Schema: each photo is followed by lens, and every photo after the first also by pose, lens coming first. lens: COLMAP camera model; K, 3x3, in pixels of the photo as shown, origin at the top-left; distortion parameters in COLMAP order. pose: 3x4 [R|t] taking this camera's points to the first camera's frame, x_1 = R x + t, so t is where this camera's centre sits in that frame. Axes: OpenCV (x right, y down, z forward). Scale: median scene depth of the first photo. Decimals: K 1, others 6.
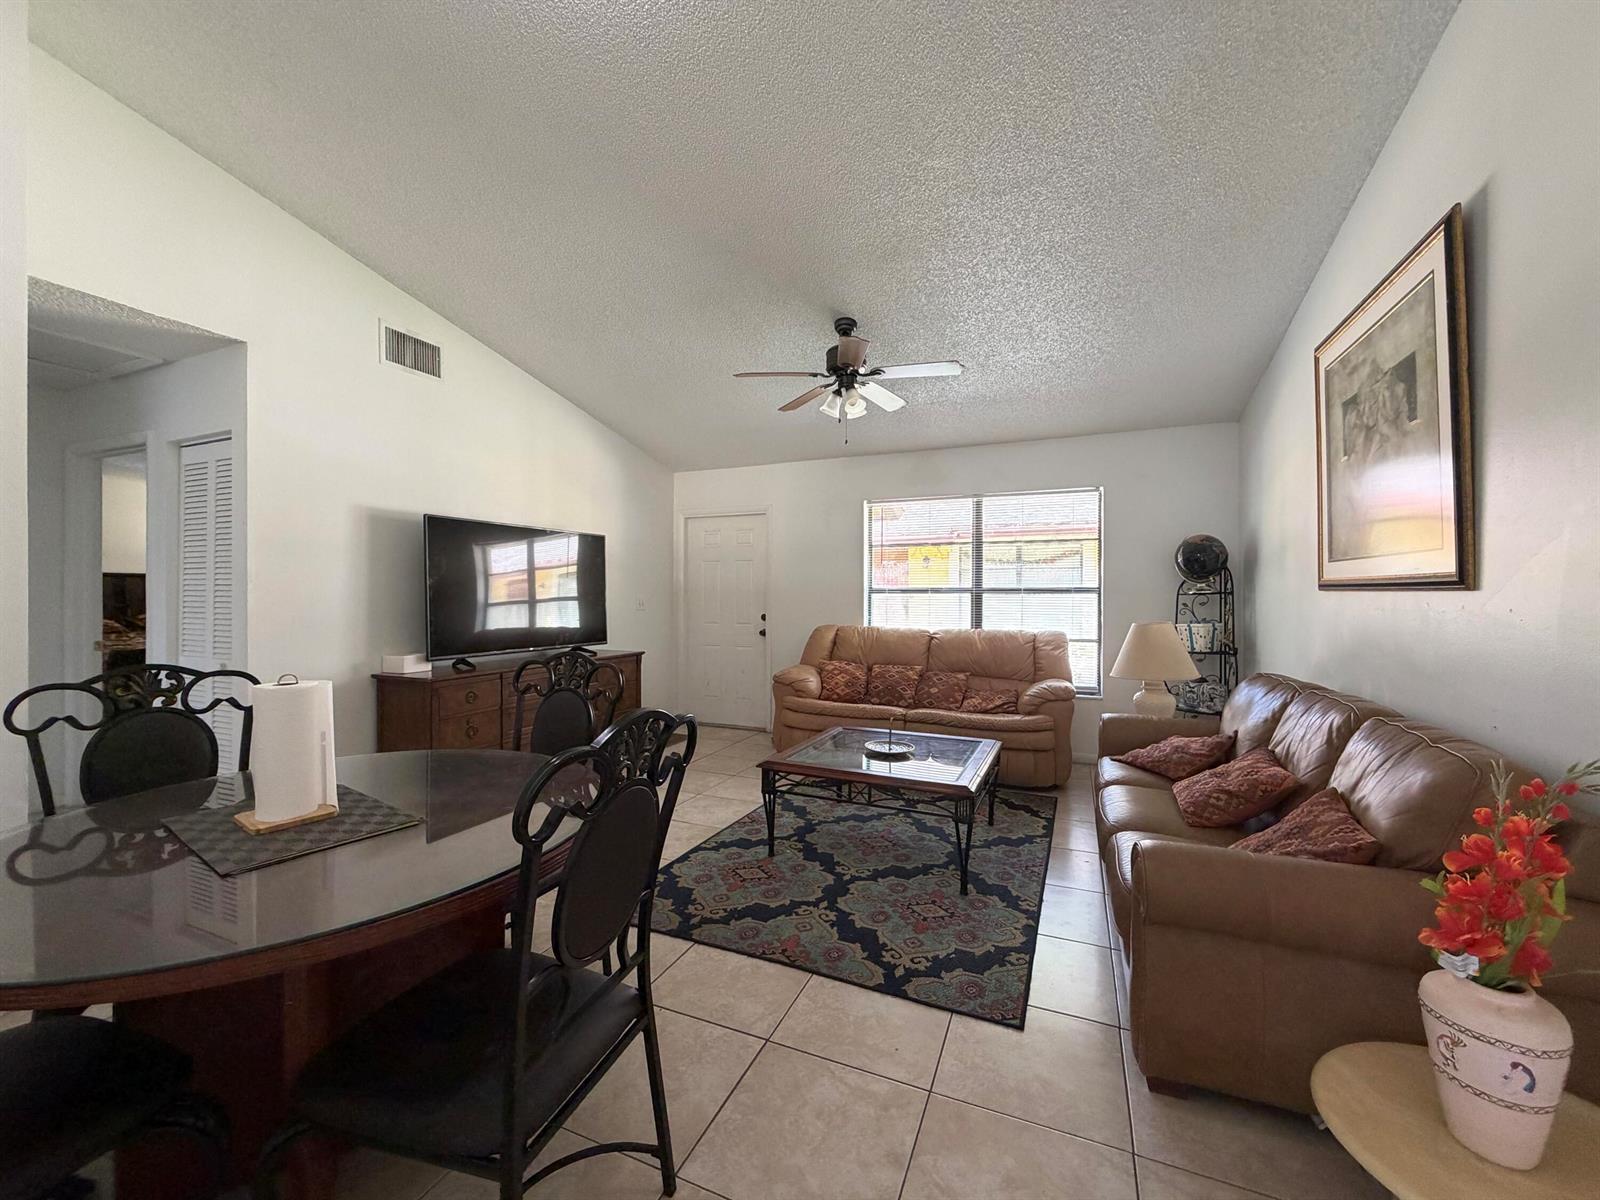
lens RADIAL K [[636.7, 0, 800.0], [0, 636.7, 600.0], [0, 0, 1]] dist [-0.002400, 0.000007]
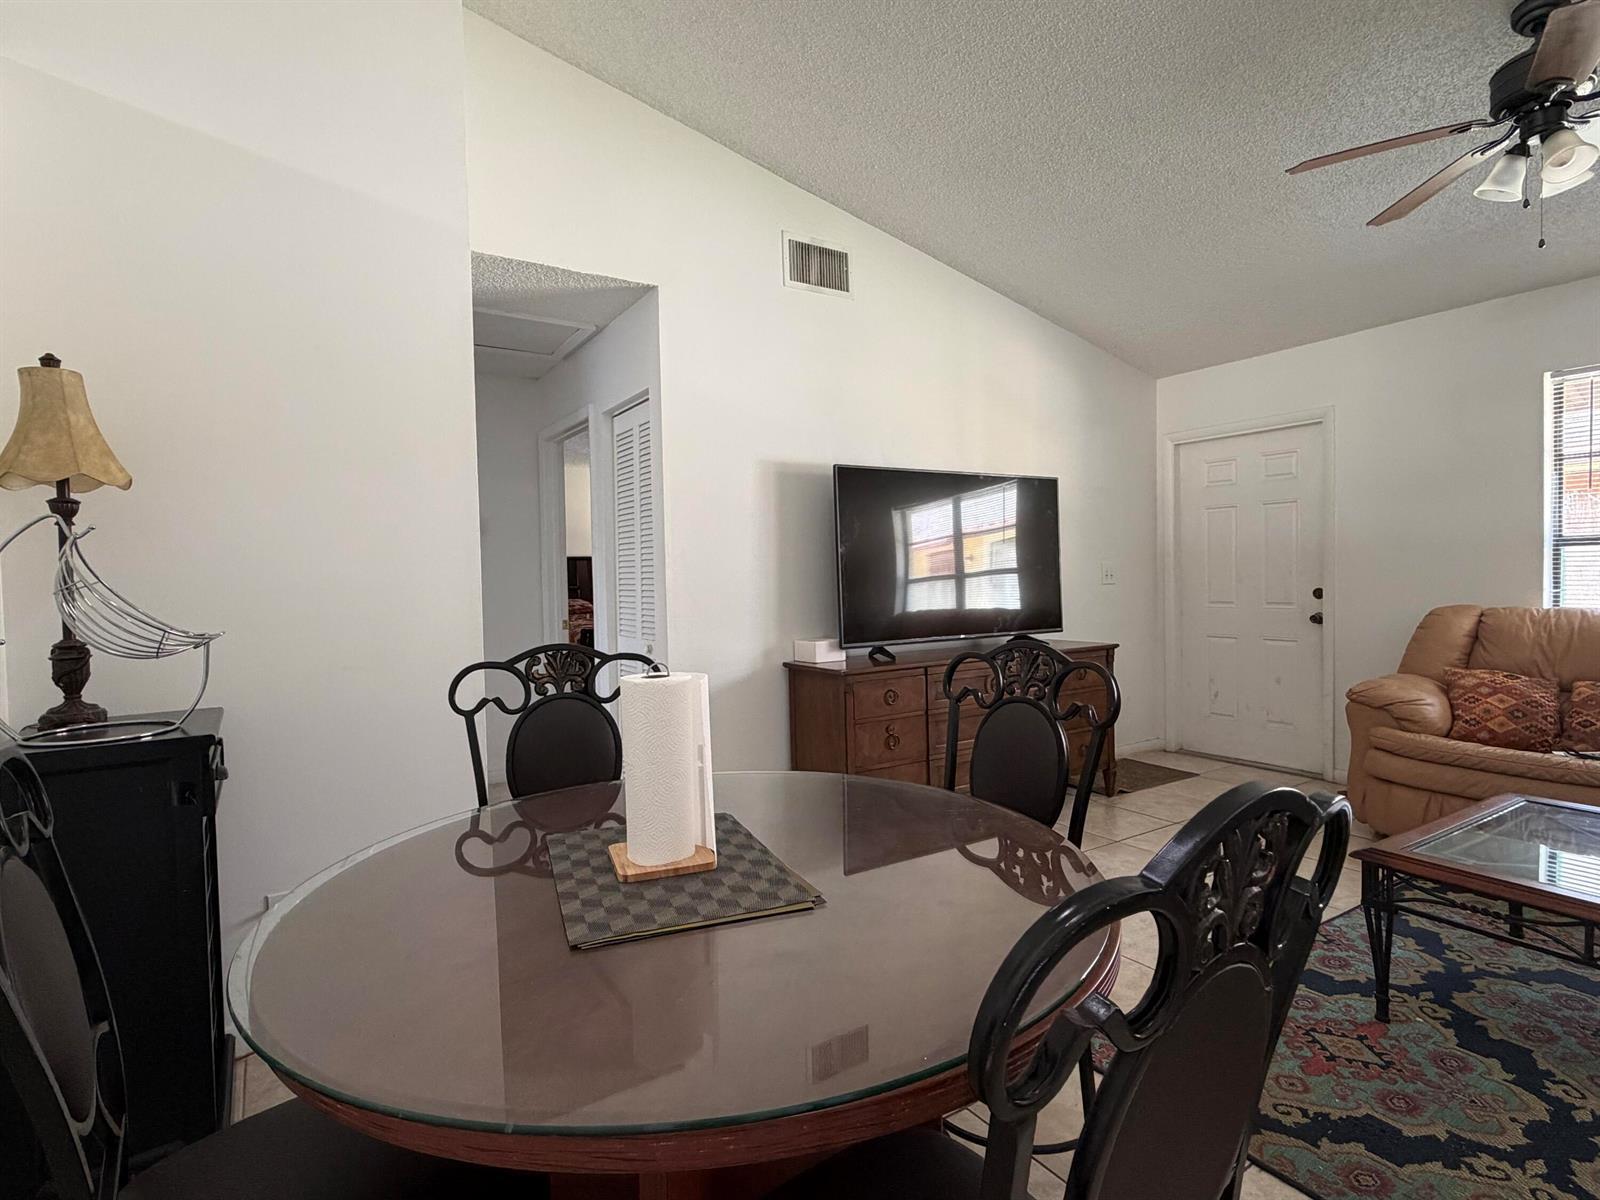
lens RADIAL K [[809.5, 0, 800.0], [0, 809.5, 600.0], [0, 0, 1]] dist [0.003213, -0.000308]
pose [[0.831134, -0.004262, -0.556055, -0.061863], [0.019982, 0.999554, 0.022205, 0.010972], [0.555713, -0.029567, 0.830848, 0.126759]]
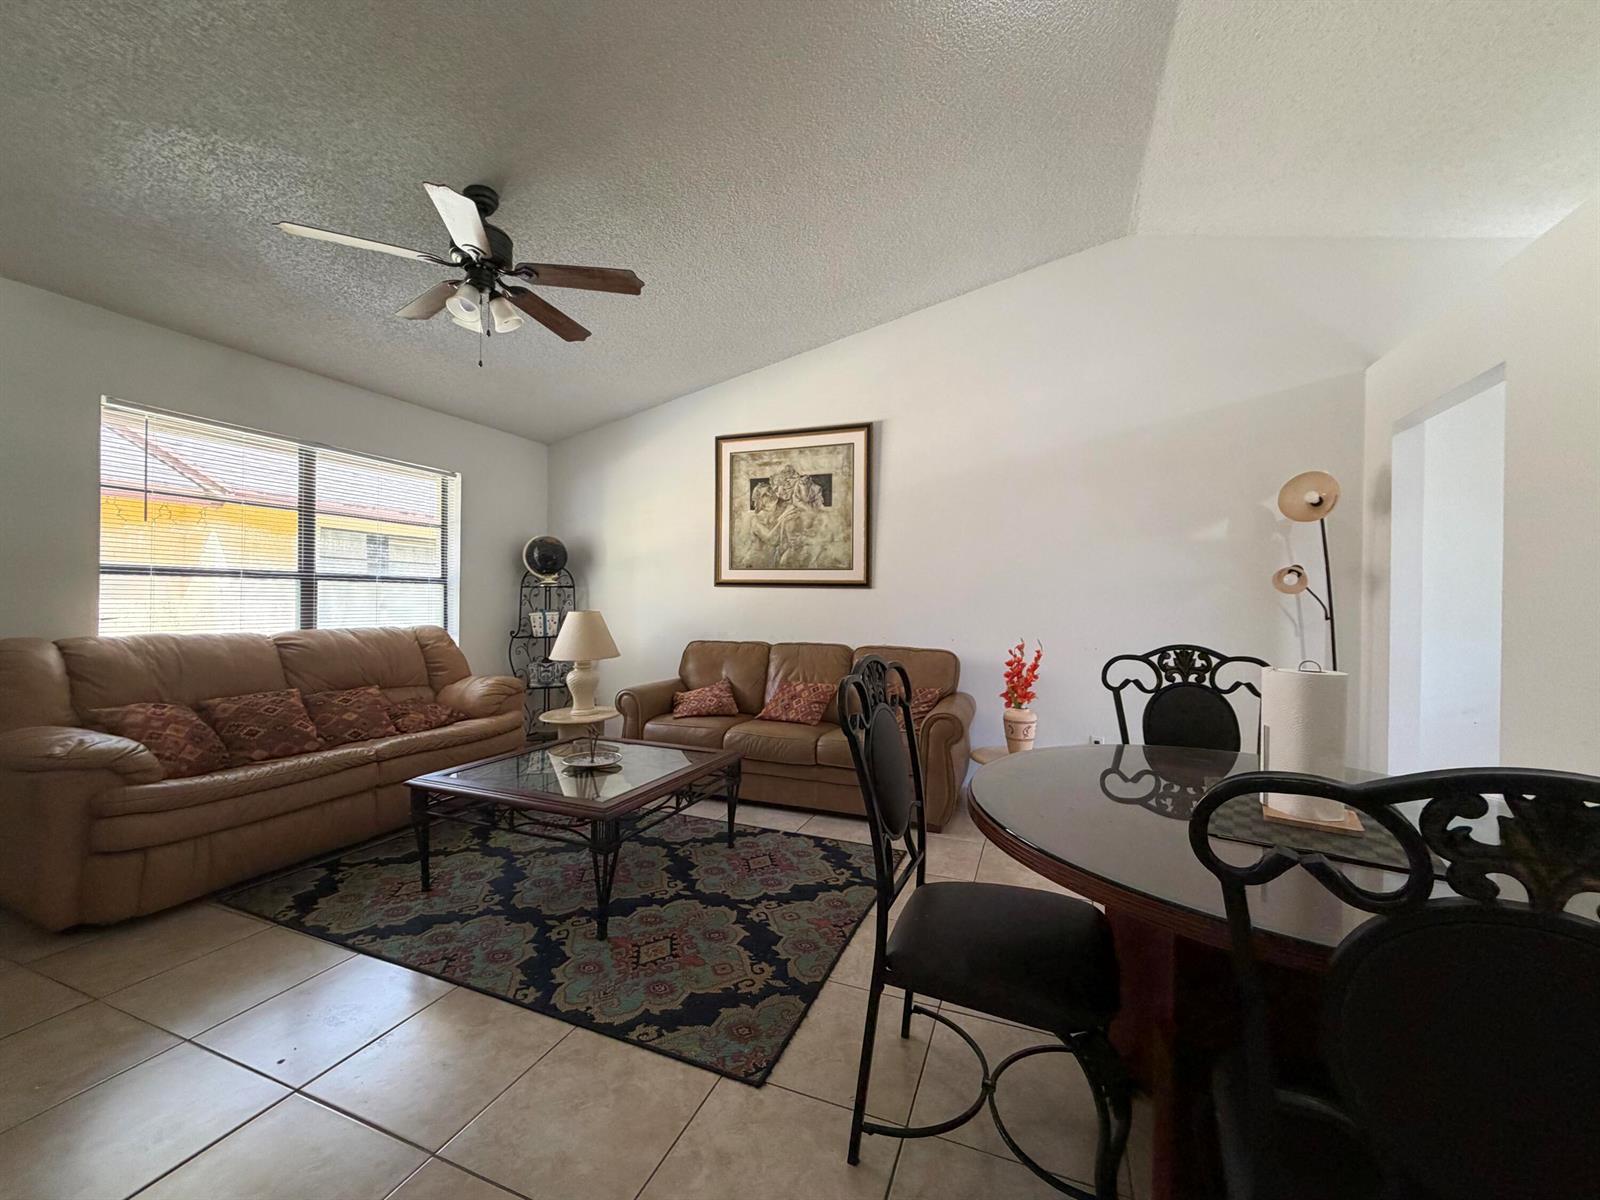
lens RADIAL K [[636.7, 0, 800.0], [0, 636.7, 600.0], [0, 0, 1]] dist [-0.002400, 0.000007]
pose [[-0.026564, -0.003420, 0.999641, -0.668532], [-0.005121, 0.999981, 0.003285, 0.010681], [-0.999634, -0.005032, -0.026581, 0.688291]]
